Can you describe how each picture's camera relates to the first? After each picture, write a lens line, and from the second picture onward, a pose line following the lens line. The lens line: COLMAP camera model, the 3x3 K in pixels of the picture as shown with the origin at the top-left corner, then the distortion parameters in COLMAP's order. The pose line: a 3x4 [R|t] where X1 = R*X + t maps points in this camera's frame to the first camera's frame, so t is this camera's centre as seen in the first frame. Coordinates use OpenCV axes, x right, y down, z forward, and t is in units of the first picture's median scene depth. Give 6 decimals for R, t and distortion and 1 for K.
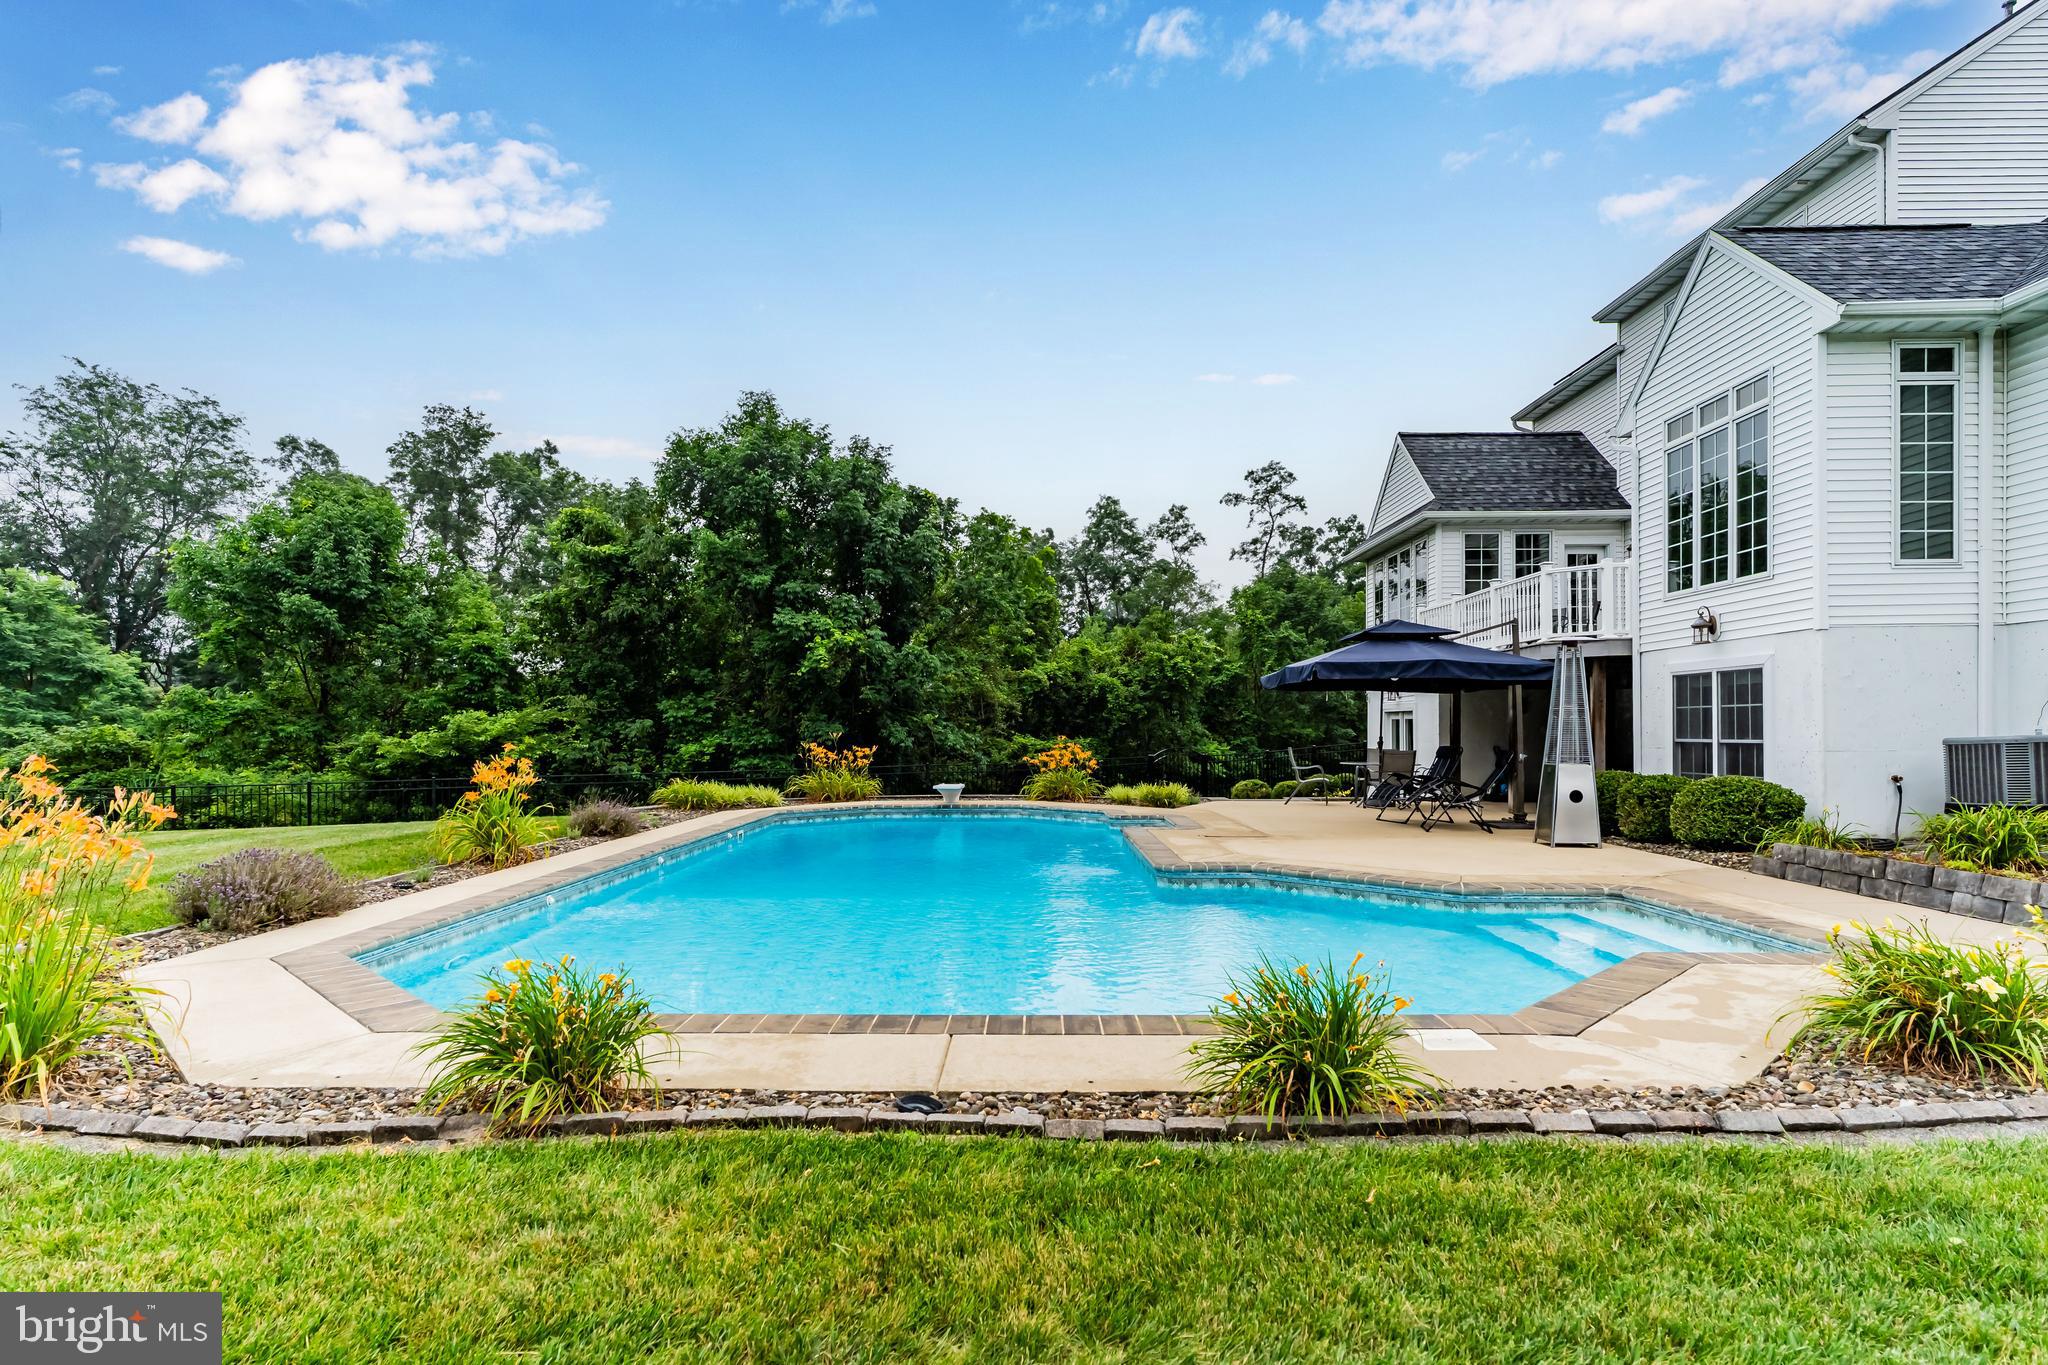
lens RADIAL K [[1063.3, 0, 1027.3], [0, 1063.3, 743.8], [0, 0, 1]] dist [-0.006110, -0.000761]
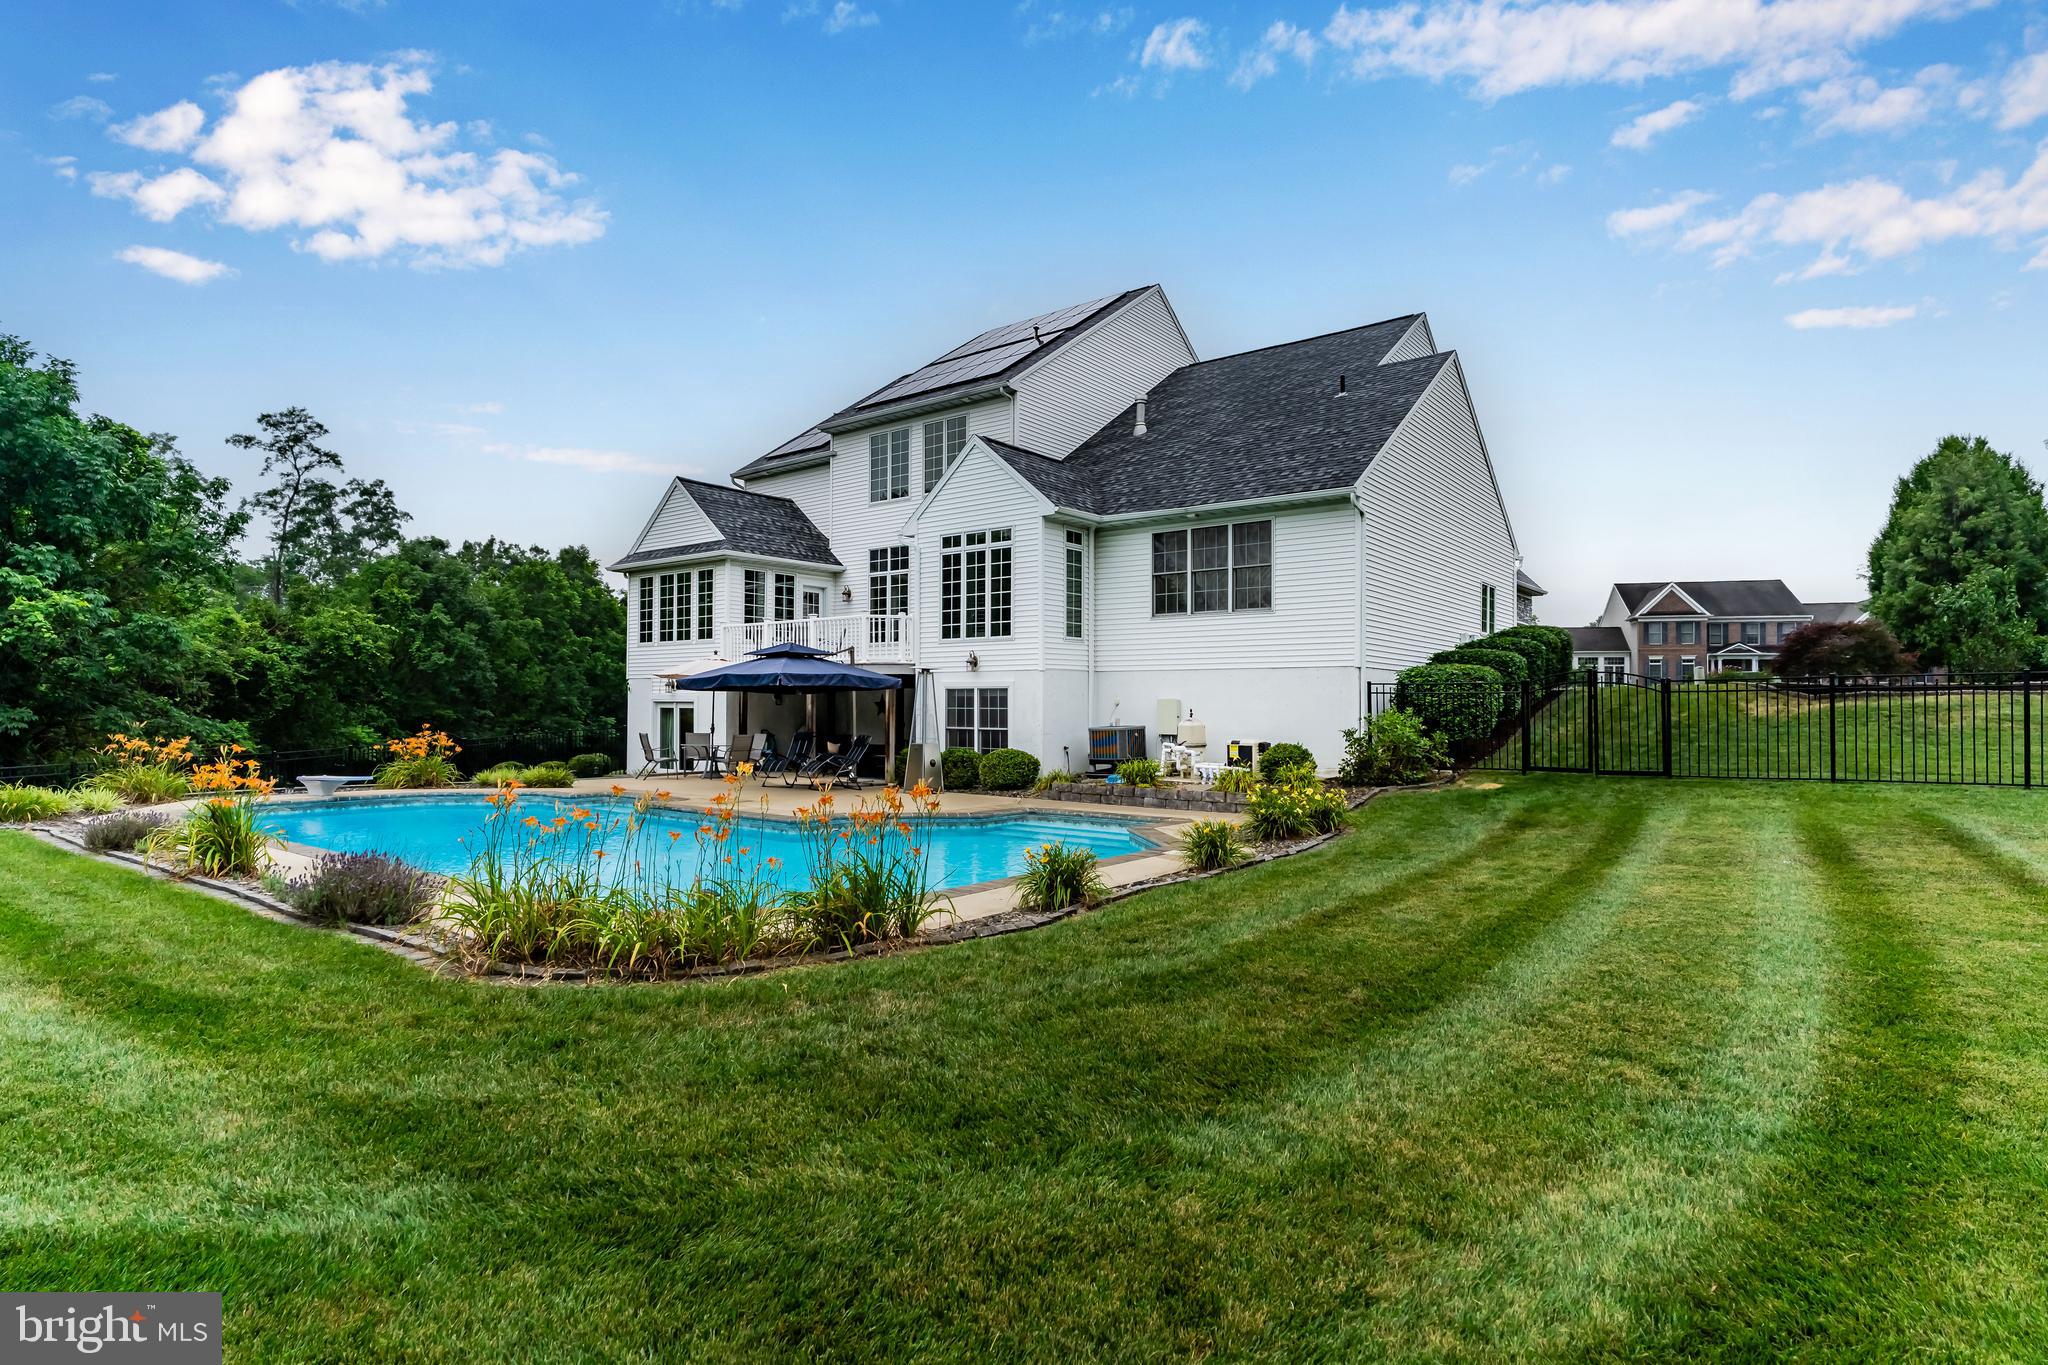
lens RADIAL K [[1050.3, 0, 1024.0], [0, 1050.3, 682.5], [0, 0, 1]] dist [-0.005222, -0.000638]
pose [[0.600096, 0.027840, 0.799444, -0.659763], [0.000764, 0.999374, -0.035376, -0.016593], [-0.799928, 0.021840, 0.599699, -0.090817]]
